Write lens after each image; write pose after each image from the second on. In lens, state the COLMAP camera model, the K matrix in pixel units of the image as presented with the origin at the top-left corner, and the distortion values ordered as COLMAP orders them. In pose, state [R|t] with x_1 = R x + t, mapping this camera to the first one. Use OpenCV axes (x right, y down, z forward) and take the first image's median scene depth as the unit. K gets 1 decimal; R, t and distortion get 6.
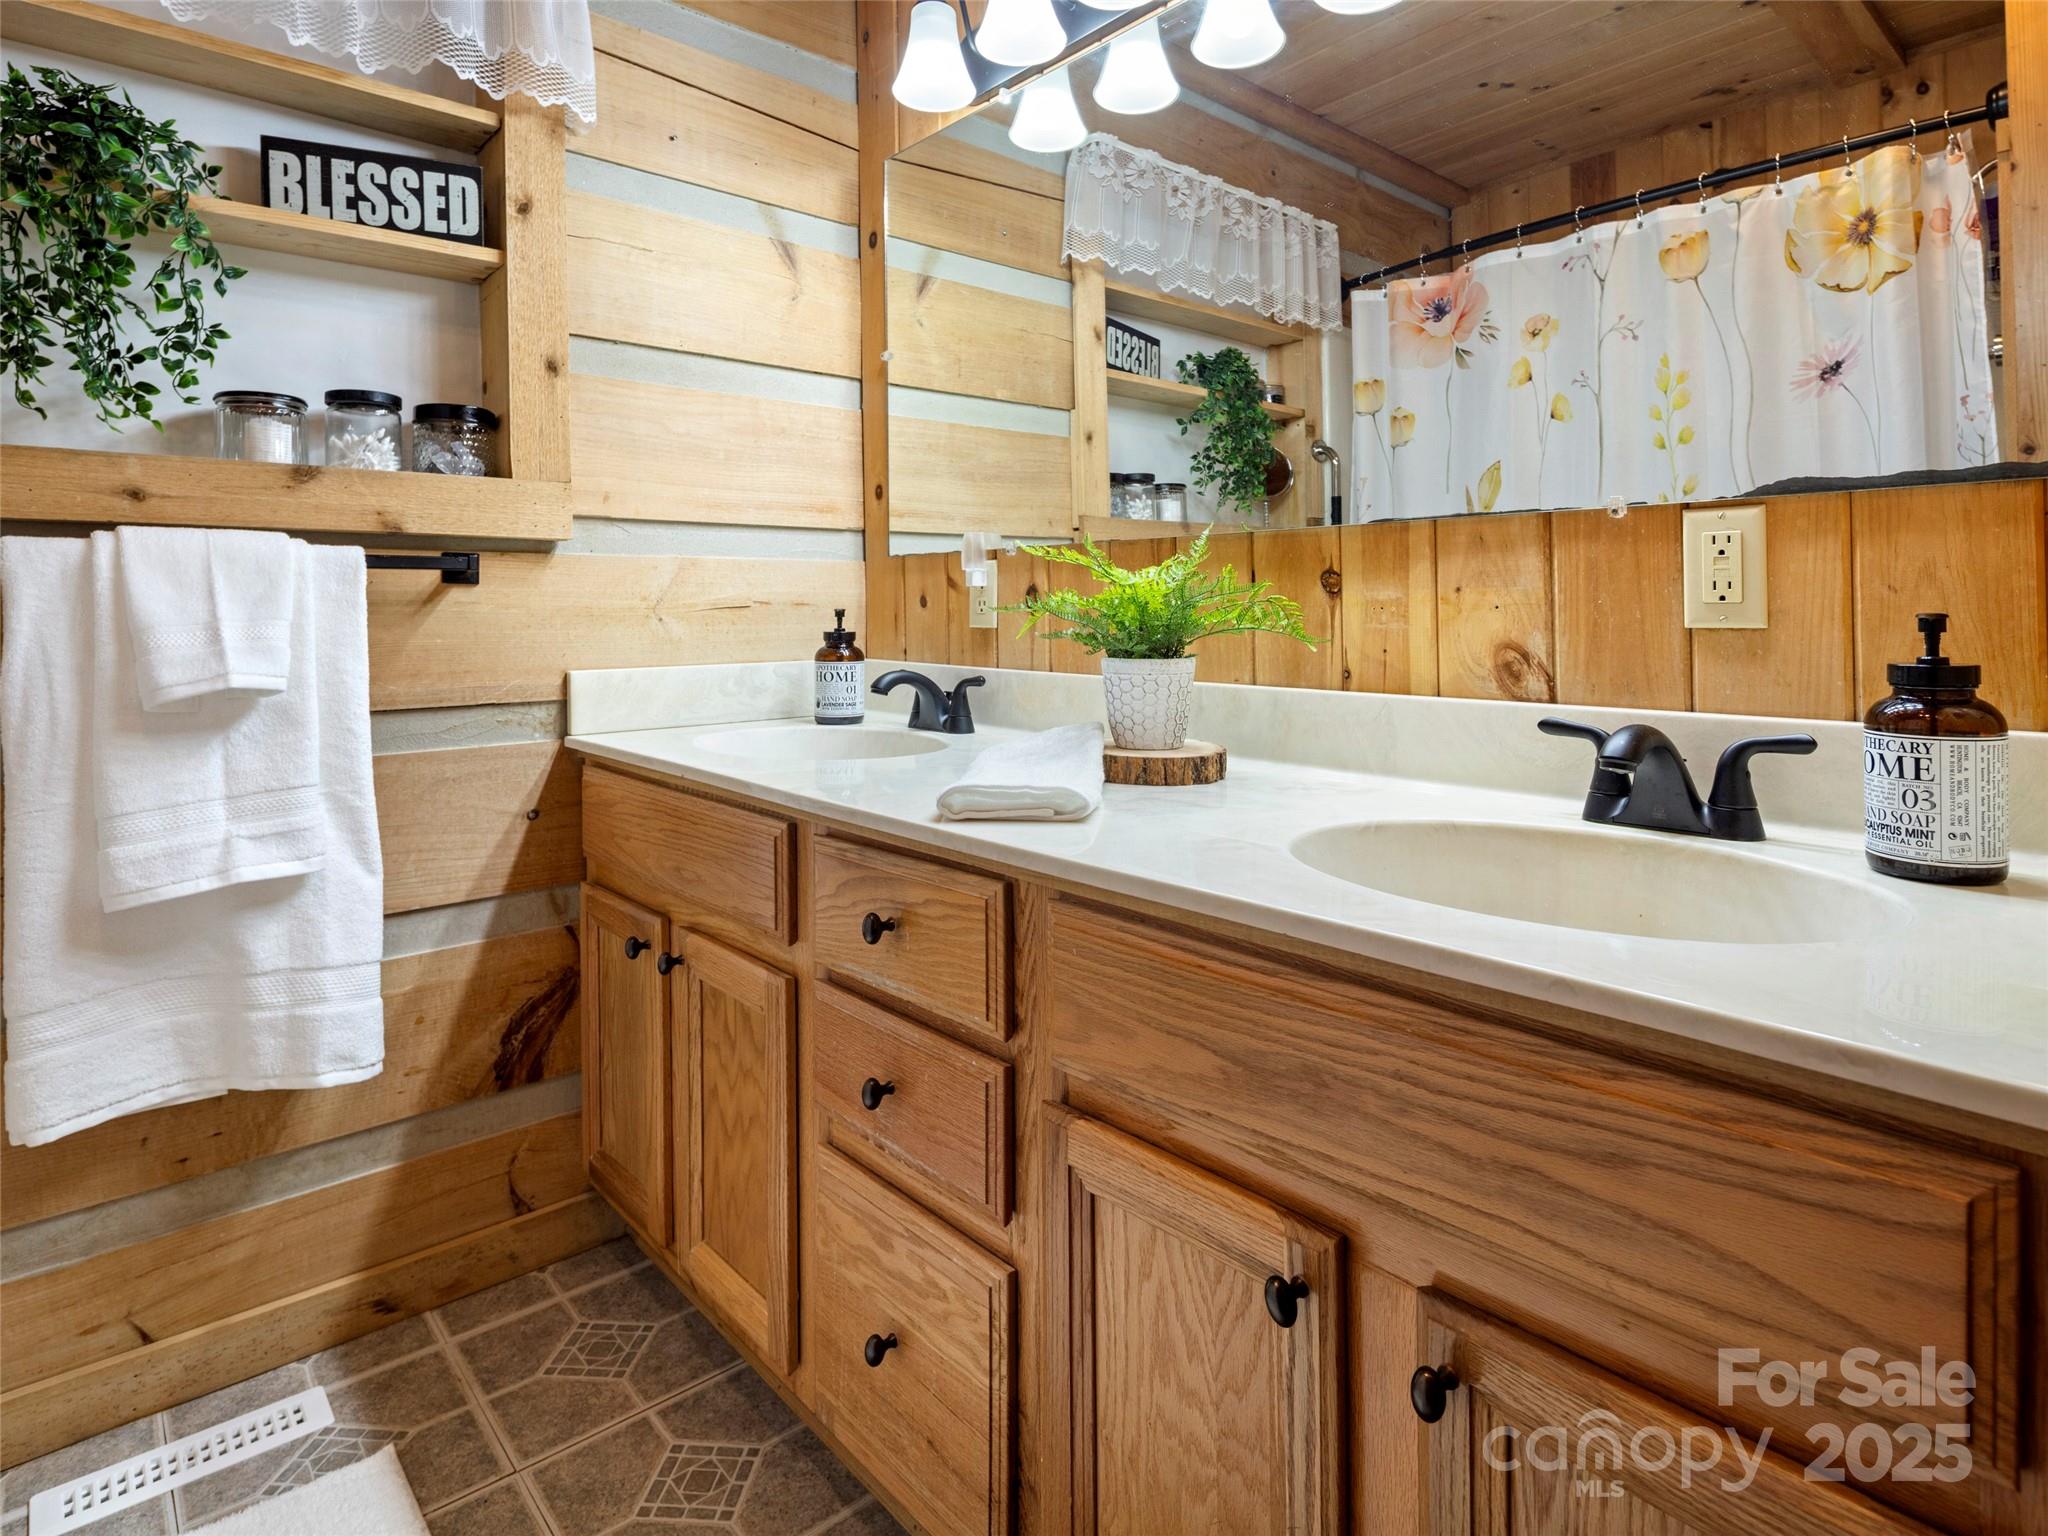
lens RADIAL K [[1129.0, 0, 1026.1], [0, 1129.0, 770.3], [0, 0, 1]] dist [0.014310, -0.006429]
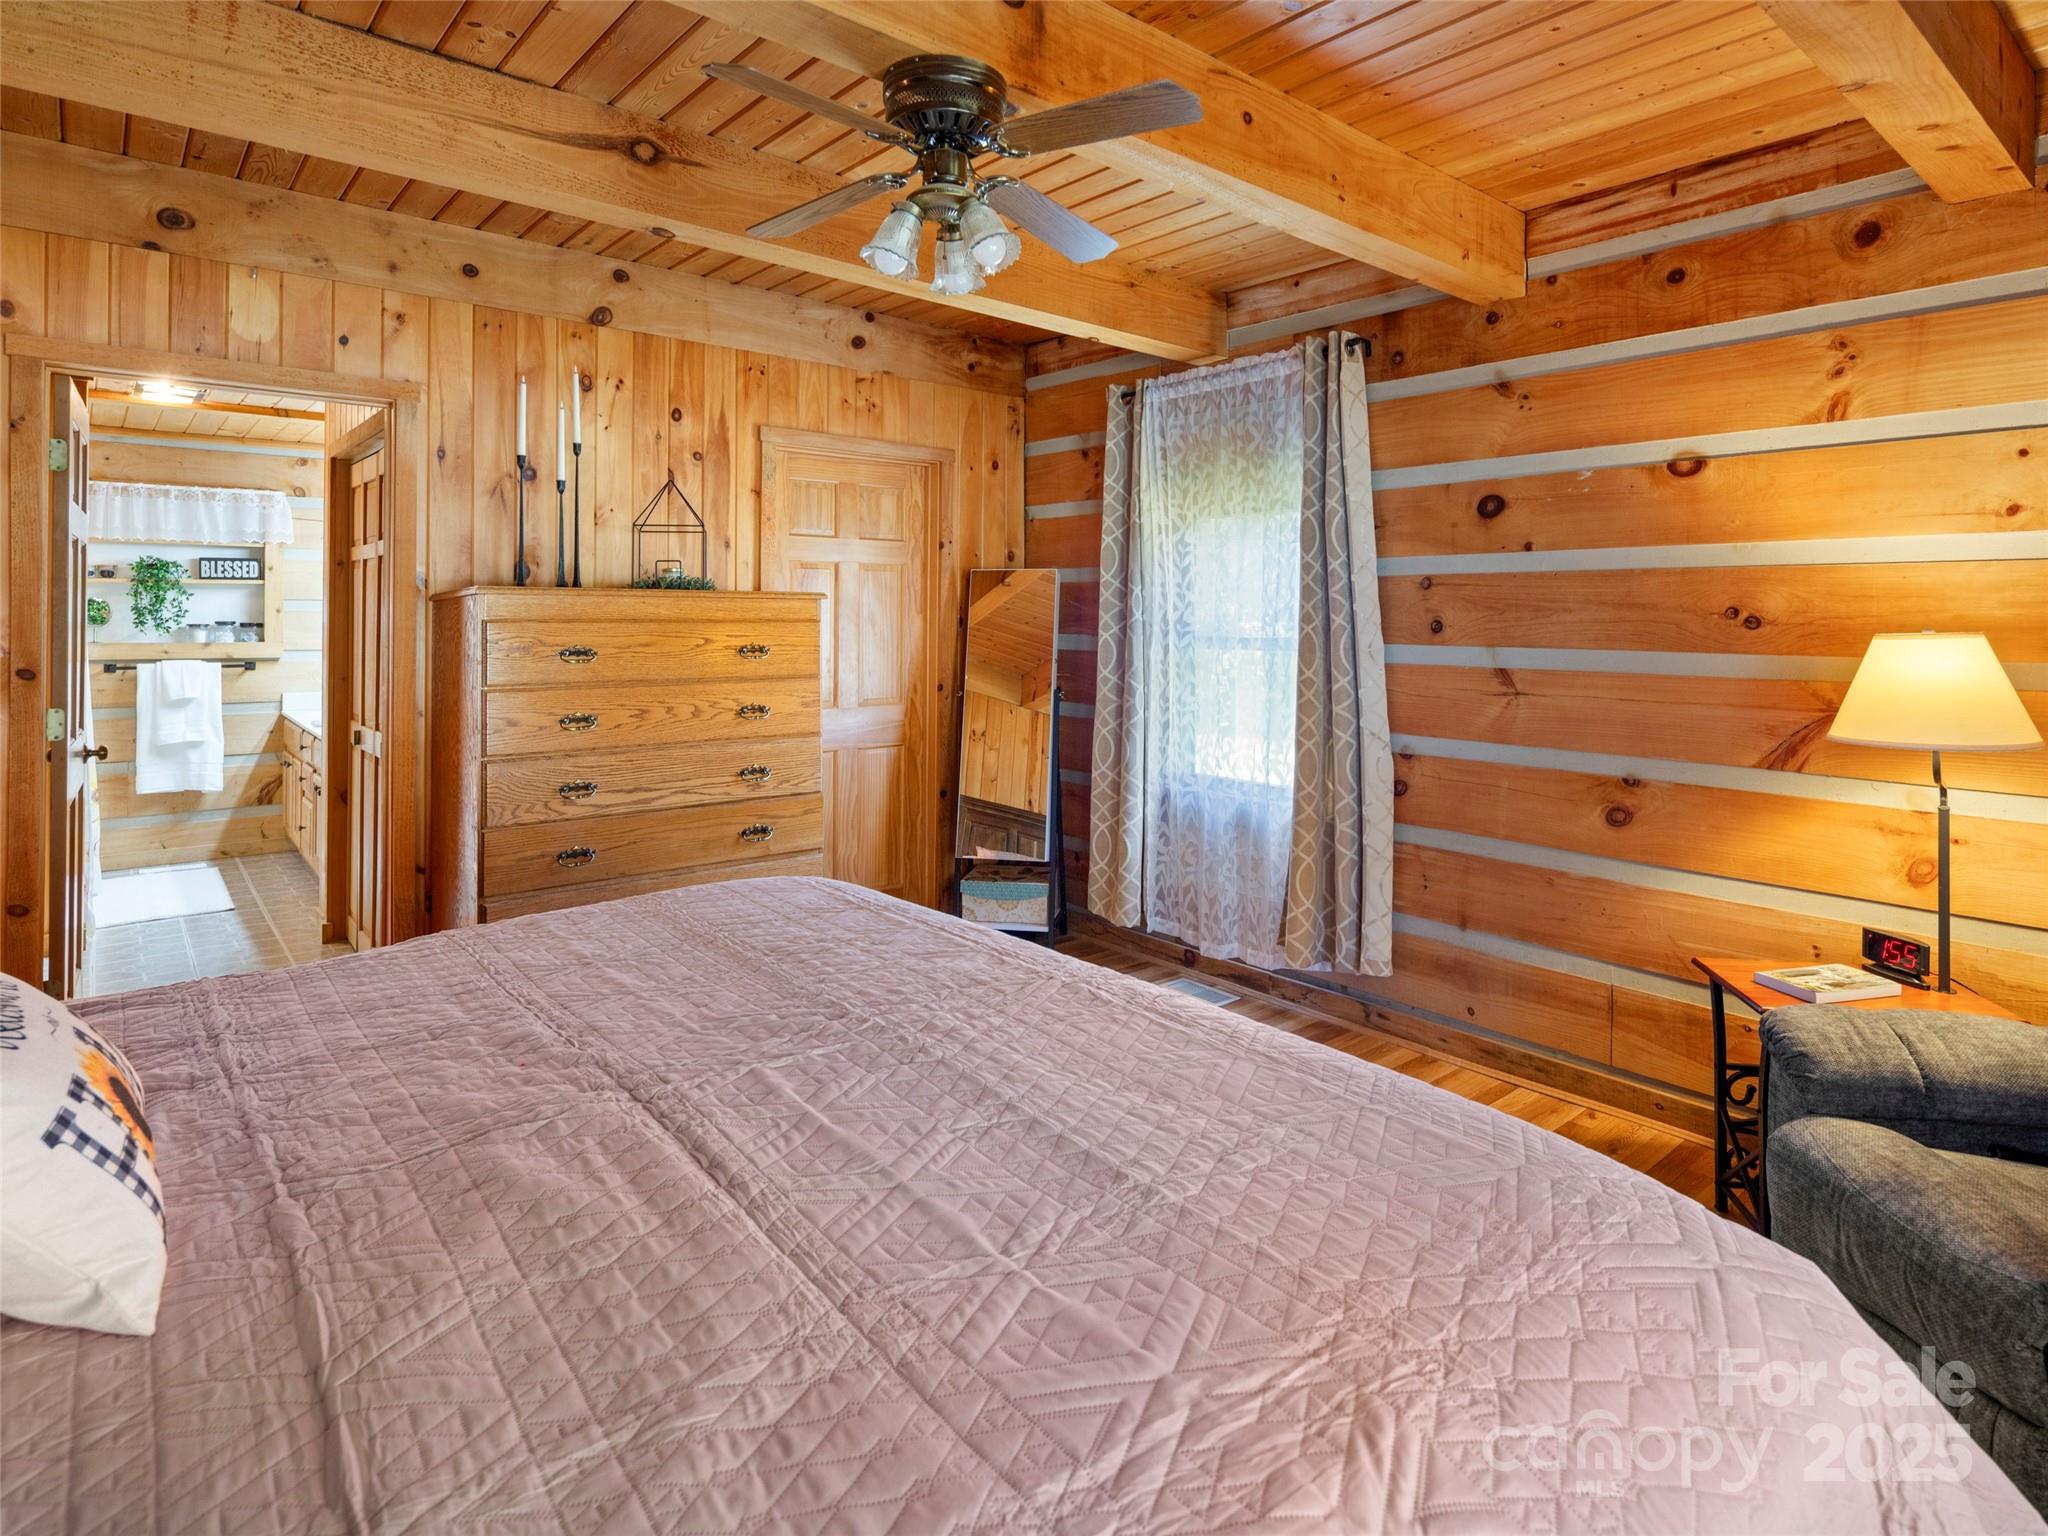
lens RADIAL K [[1129.0, 0, 1024.2], [0, 1129.0, 772.2], [0, 0, 1]] dist [0.014310, -0.006429]
pose [[0.999836, 0.014675, -0.010636, 2.225496], [-0.014743, 0.999871, -0.006383, 0.169935], [0.010541, 0.006538, 0.999923, -2.885366]]
